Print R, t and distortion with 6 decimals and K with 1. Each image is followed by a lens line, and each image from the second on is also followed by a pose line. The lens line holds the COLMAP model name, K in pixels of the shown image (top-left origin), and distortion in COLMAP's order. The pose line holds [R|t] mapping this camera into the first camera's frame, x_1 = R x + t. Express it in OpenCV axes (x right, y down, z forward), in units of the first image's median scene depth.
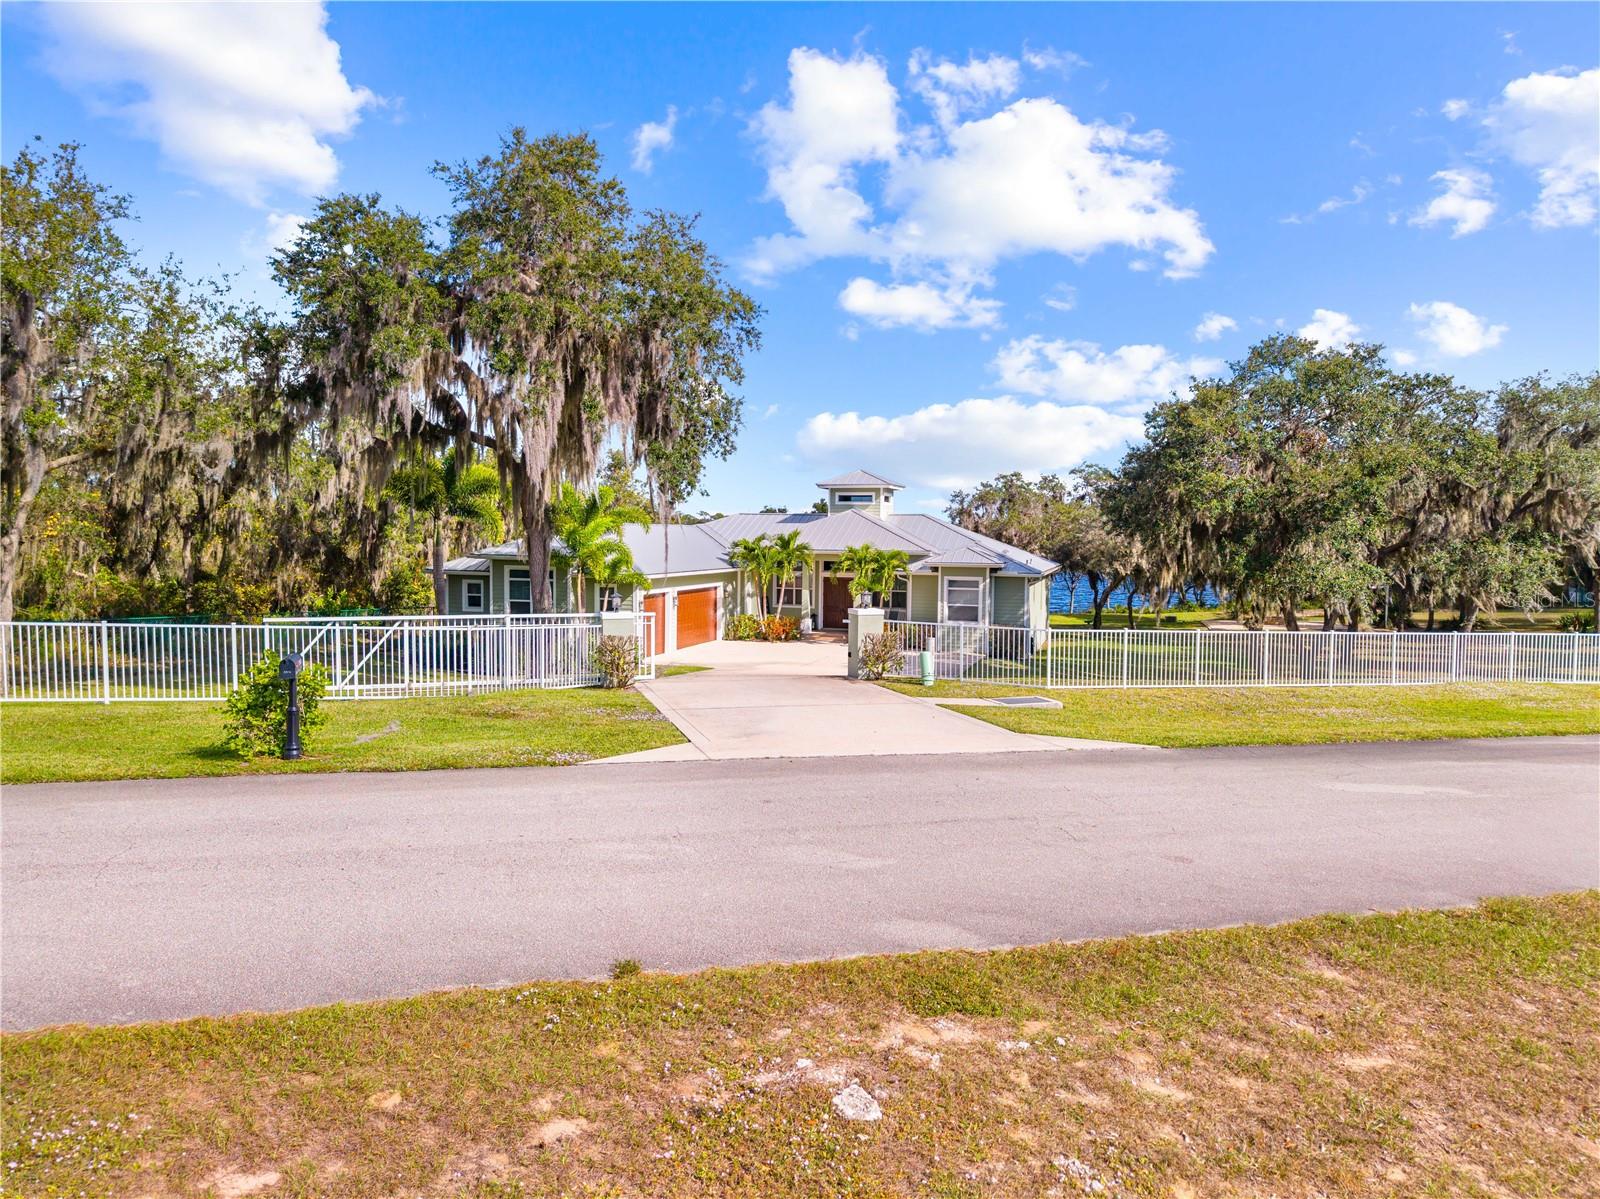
lens RADIAL K [[1103.6, 0, 800.0], [0, 1103.6, 599.5], [0, 0, 1]] dist [0.006394, -0.000727]
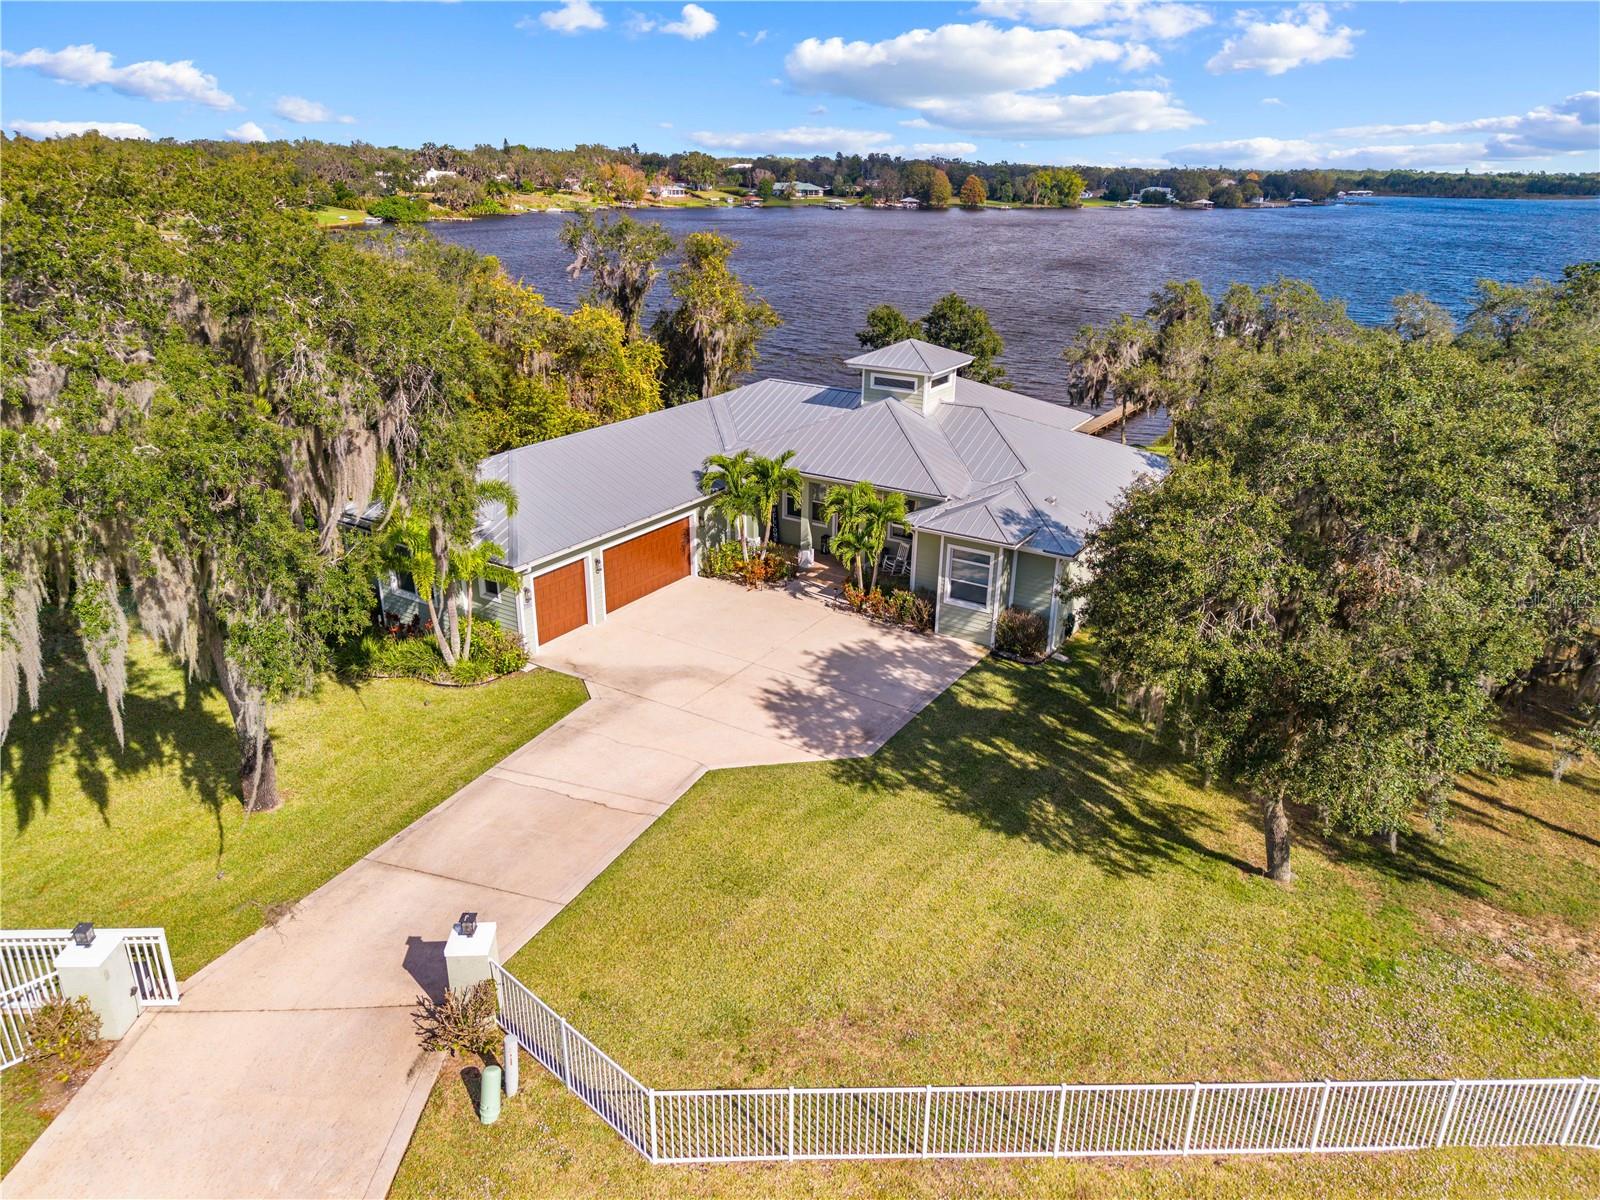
lens RADIAL K [[1091.4, 0, 793.2], [0, 1091.4, 604.4], [0, 0, 1]] dist [-0.001492, -0.005449]
pose [[0.964822, 0.100879, -0.242780, 0.204249], [-0.018640, 0.947378, 0.319574, -0.209482], [0.262243, -0.303807, 0.915931, 0.256108]]
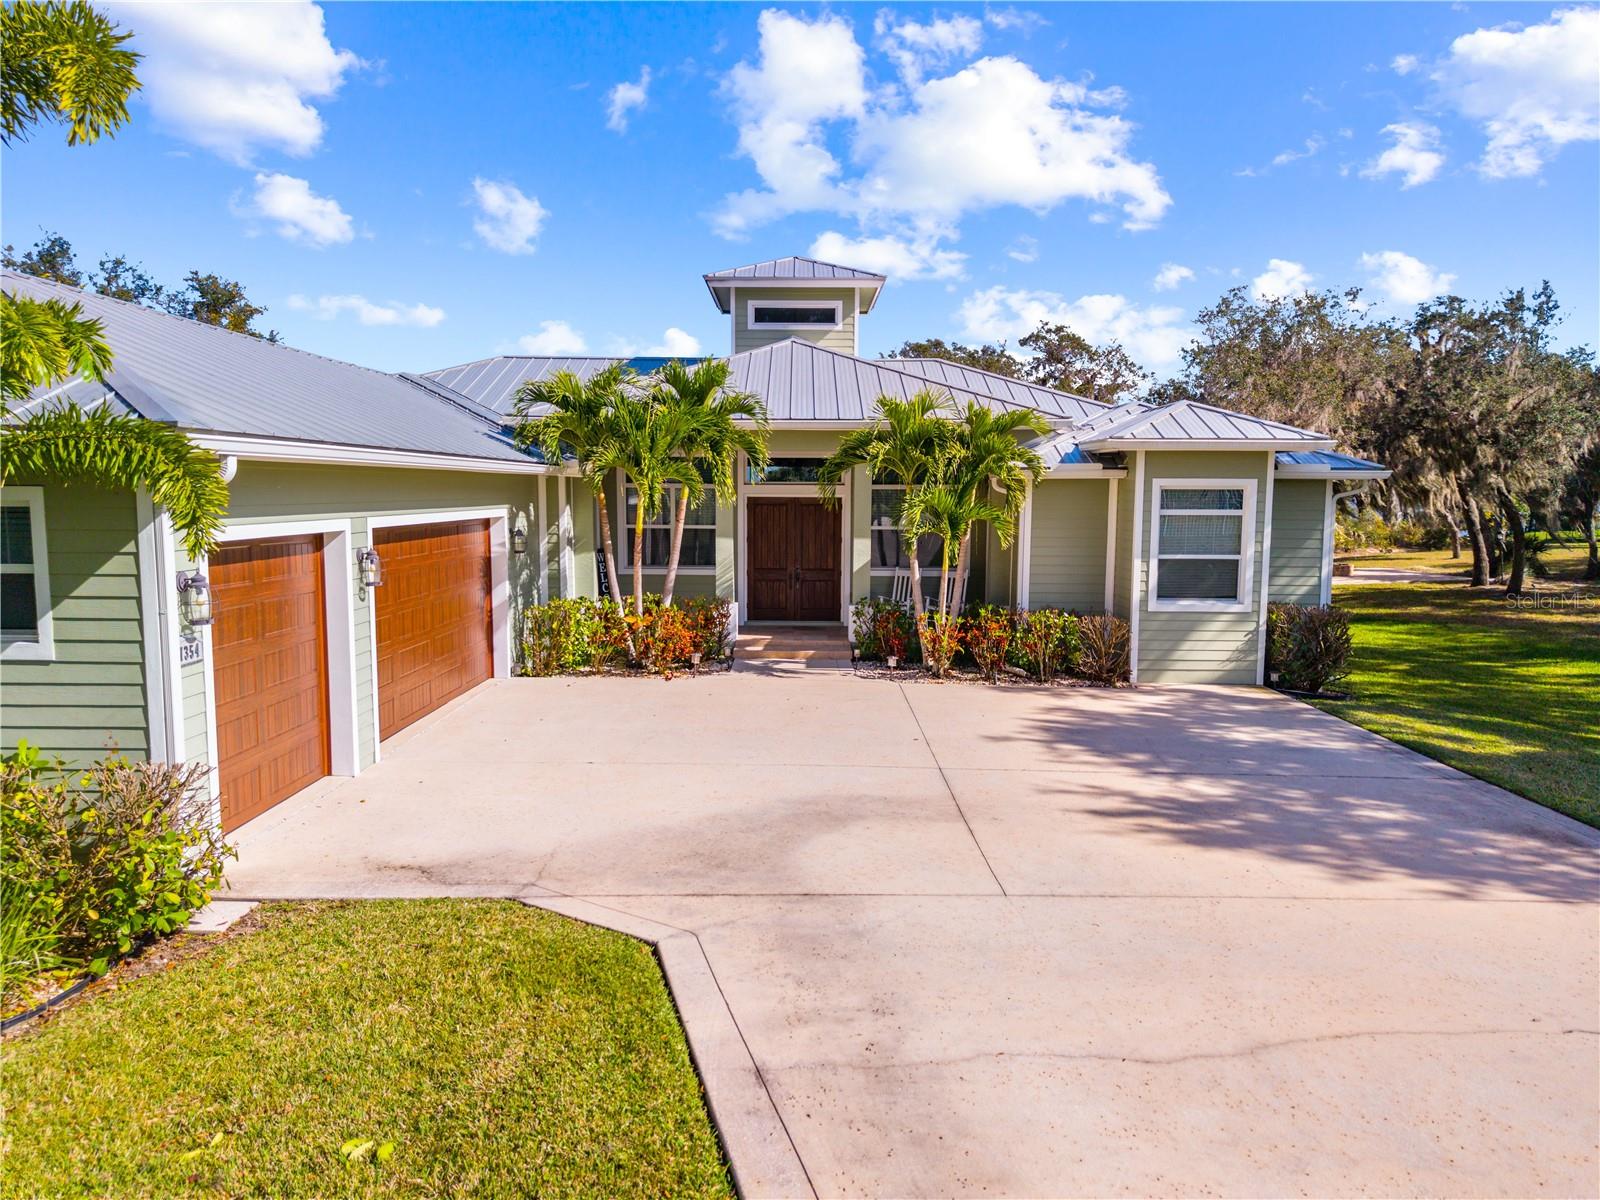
lens RADIAL K [[1089.6, 0, 818.9], [0, 1089.6, 596.5], [0, 0, 1]] dist [-0.020664, -0.003100]
pose [[0.952767, -0.034728, 0.301709, -0.080721], [0.022324, 0.998762, 0.044465, -0.000767], [-0.302880, -0.035629, 0.952363, 0.655116]]
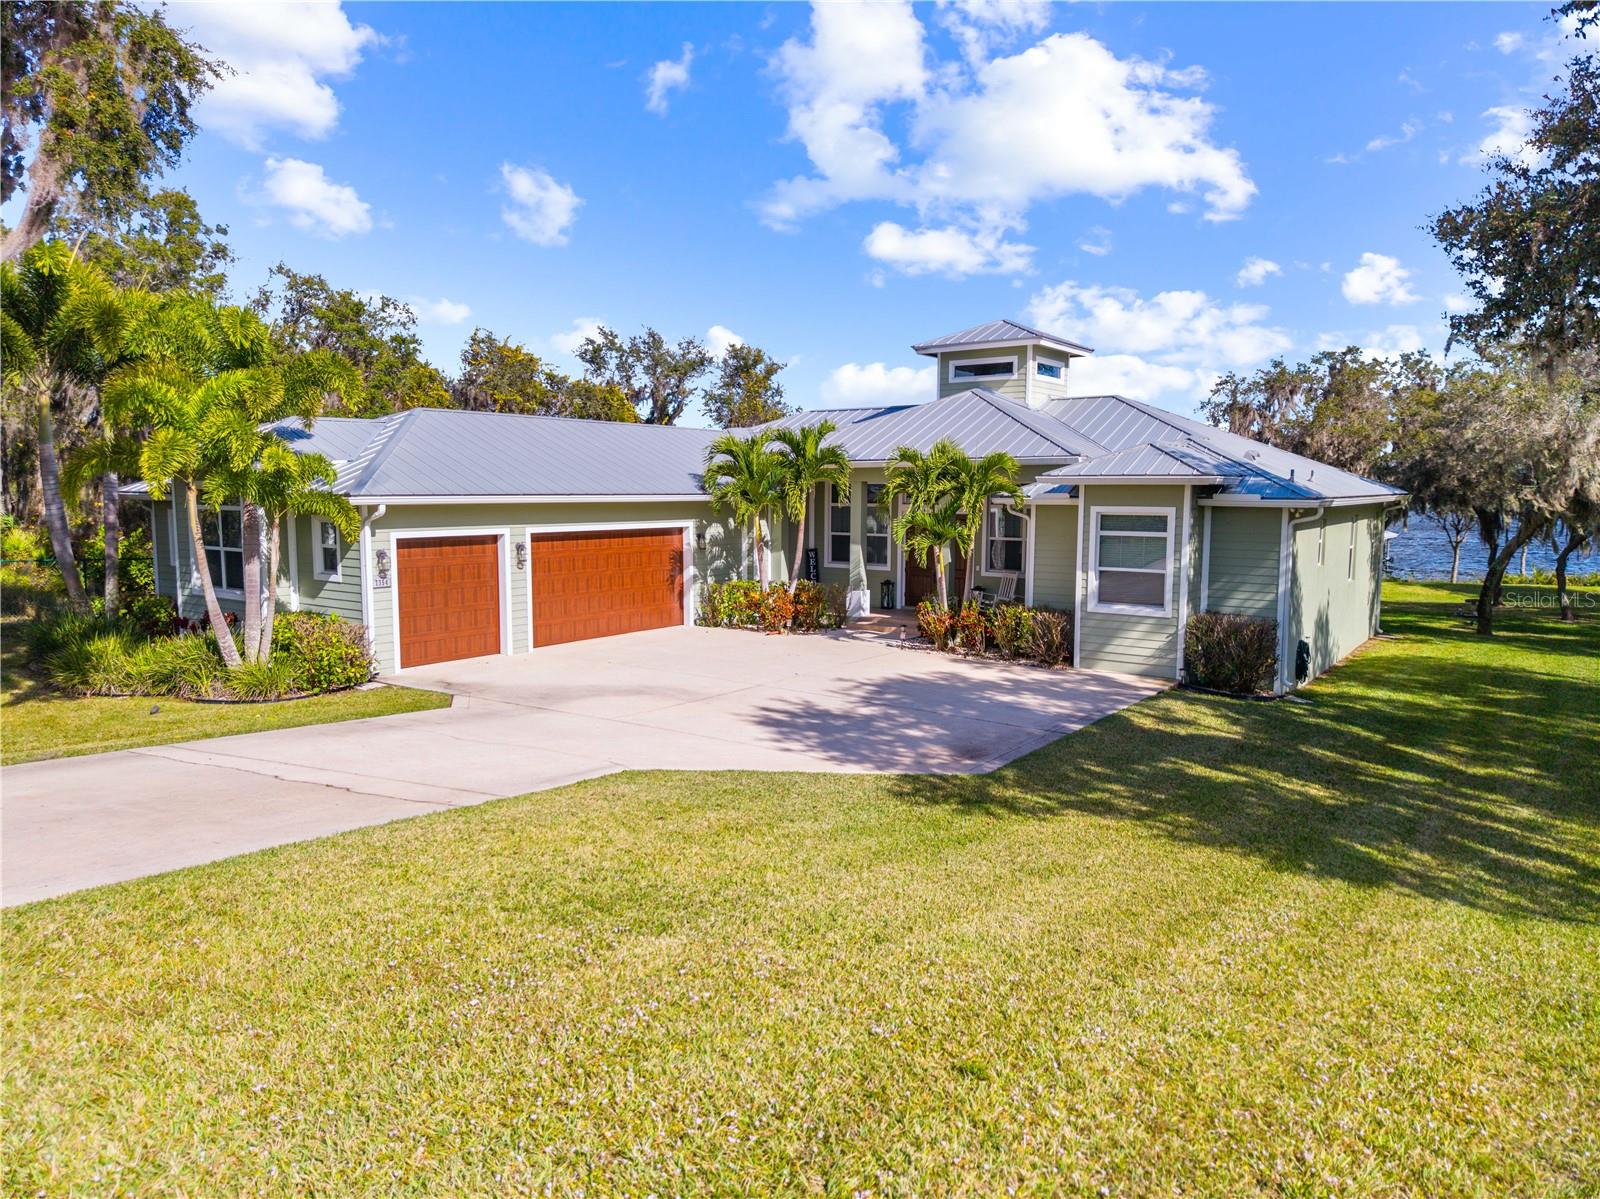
lens RADIAL K [[1091.4, 0, 793.2], [0, 1091.4, 603.9], [0, 0, 1]] dist [-0.001492, -0.005449]
pose [[0.947633, 0.028404, -0.318097, 0.151208], [-0.012977, 0.998639, 0.050513, -0.001842], [0.319099, -0.043740, 0.946712, 0.503561]]
